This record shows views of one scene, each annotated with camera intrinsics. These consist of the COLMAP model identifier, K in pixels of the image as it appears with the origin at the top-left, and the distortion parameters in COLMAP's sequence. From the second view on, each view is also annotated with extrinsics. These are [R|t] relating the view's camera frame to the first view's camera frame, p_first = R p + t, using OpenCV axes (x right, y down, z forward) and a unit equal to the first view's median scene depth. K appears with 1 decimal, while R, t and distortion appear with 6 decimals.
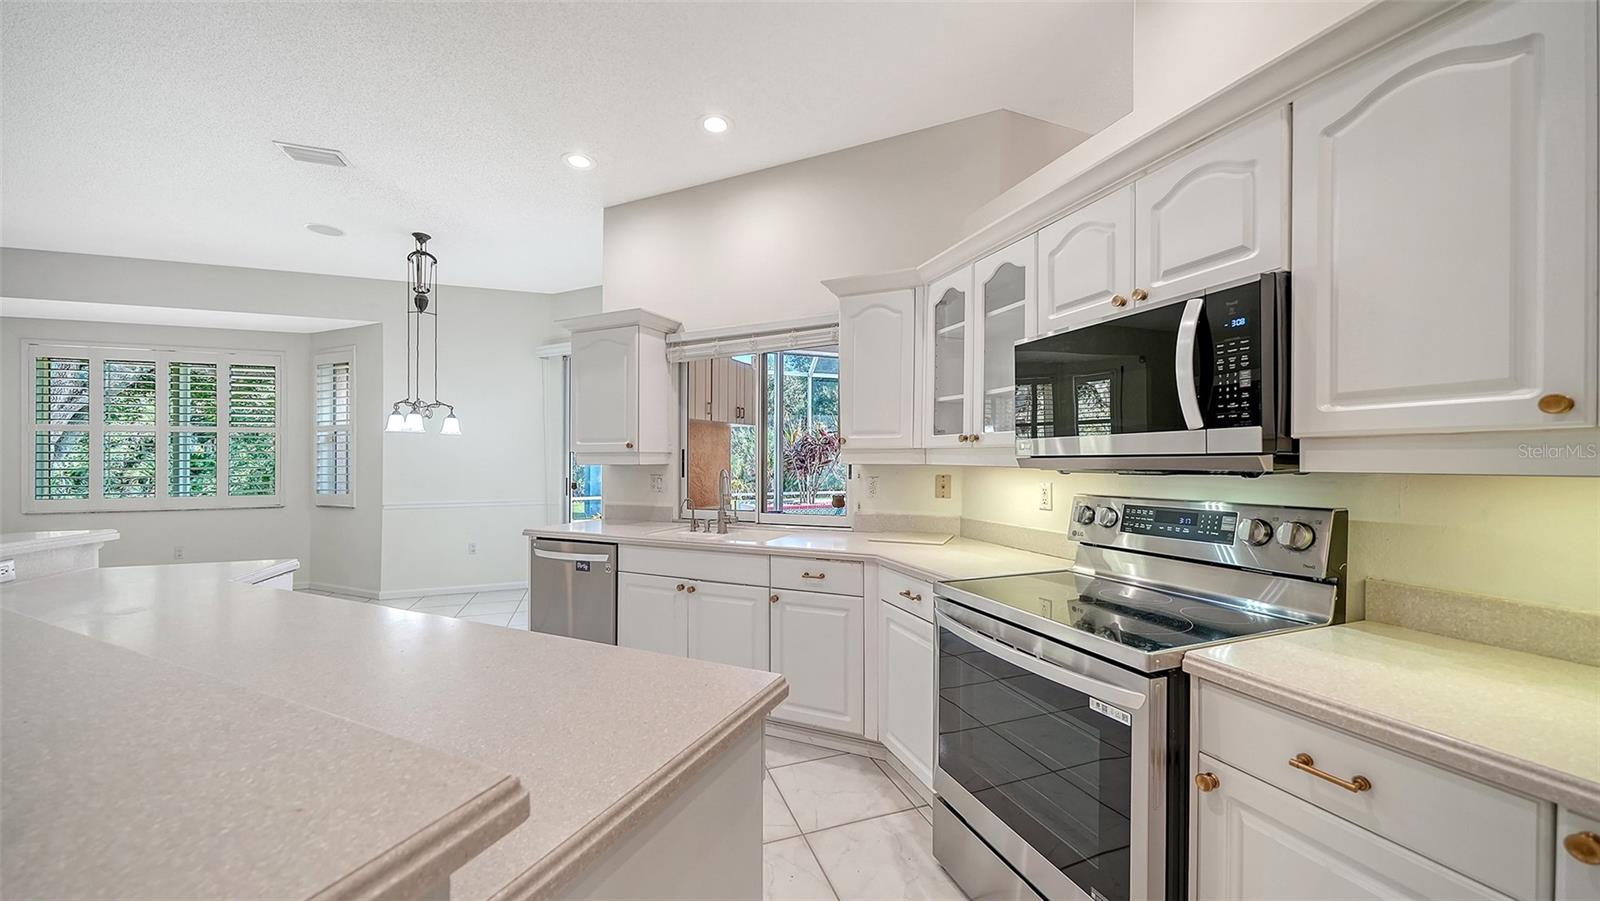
lens RADIAL K [[580.5, 0, 800.0], [0, 580.5, 450.5], [0, 0, 1]] dist [0.000302, 0.000008]
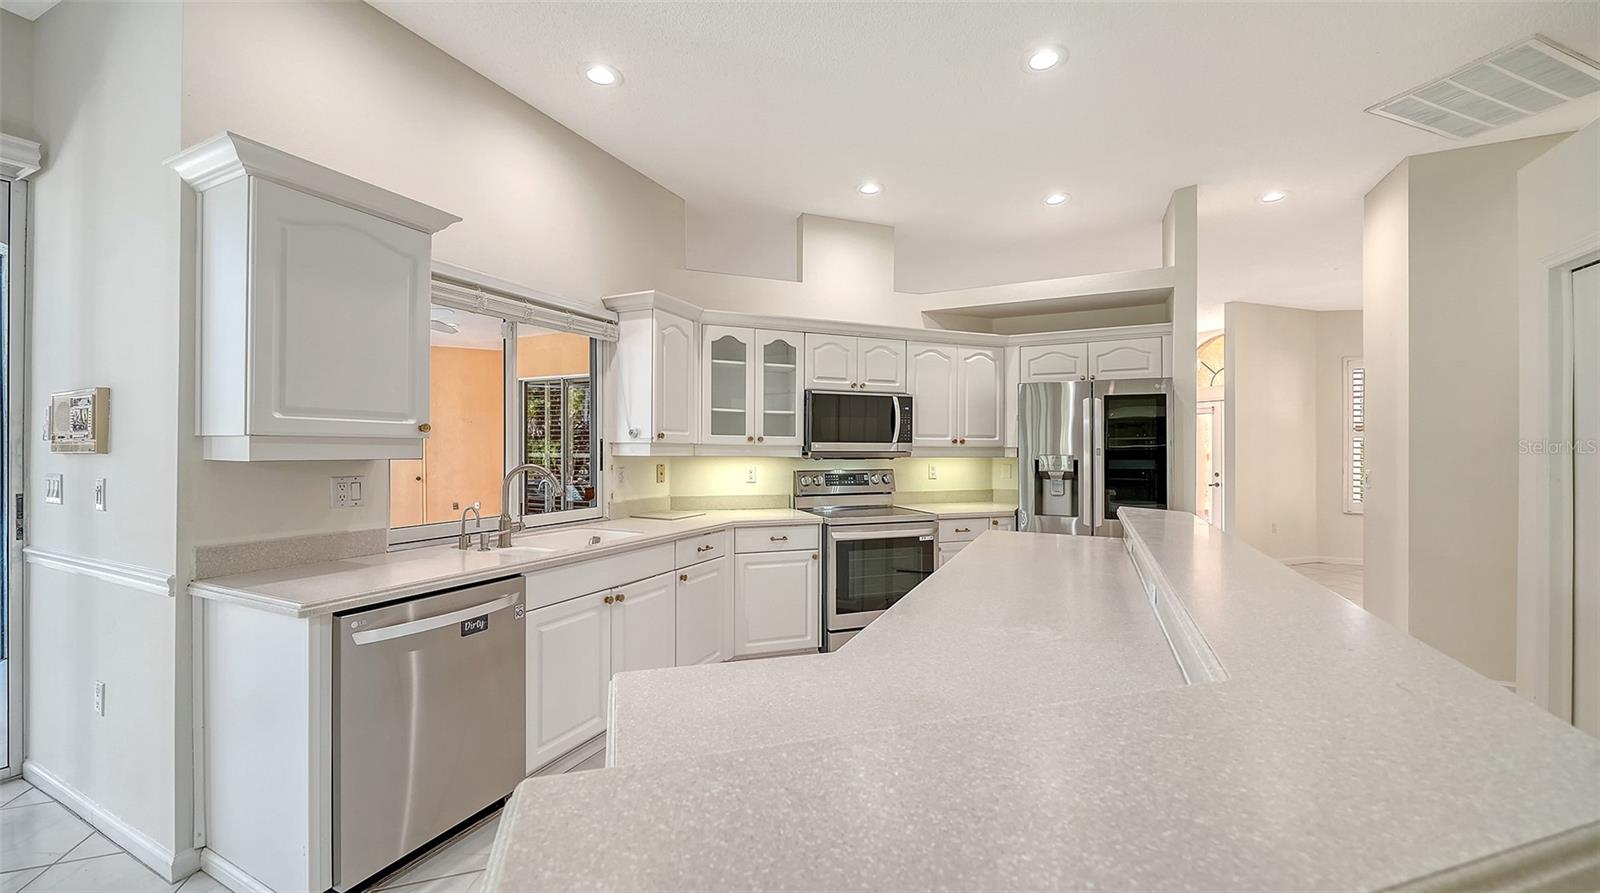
lens RADIAL K [[603.6, 0, 800.0], [0, 603.6, 446.5], [0, 0, 1]] dist [-0.010031, -0.000124]
pose [[-0.008139, 0.011190, 0.999904, -1.118247], [-0.019608, 0.999743, -0.011347, 0.012178], [-0.999775, -0.019699, -0.007917, 0.734944]]
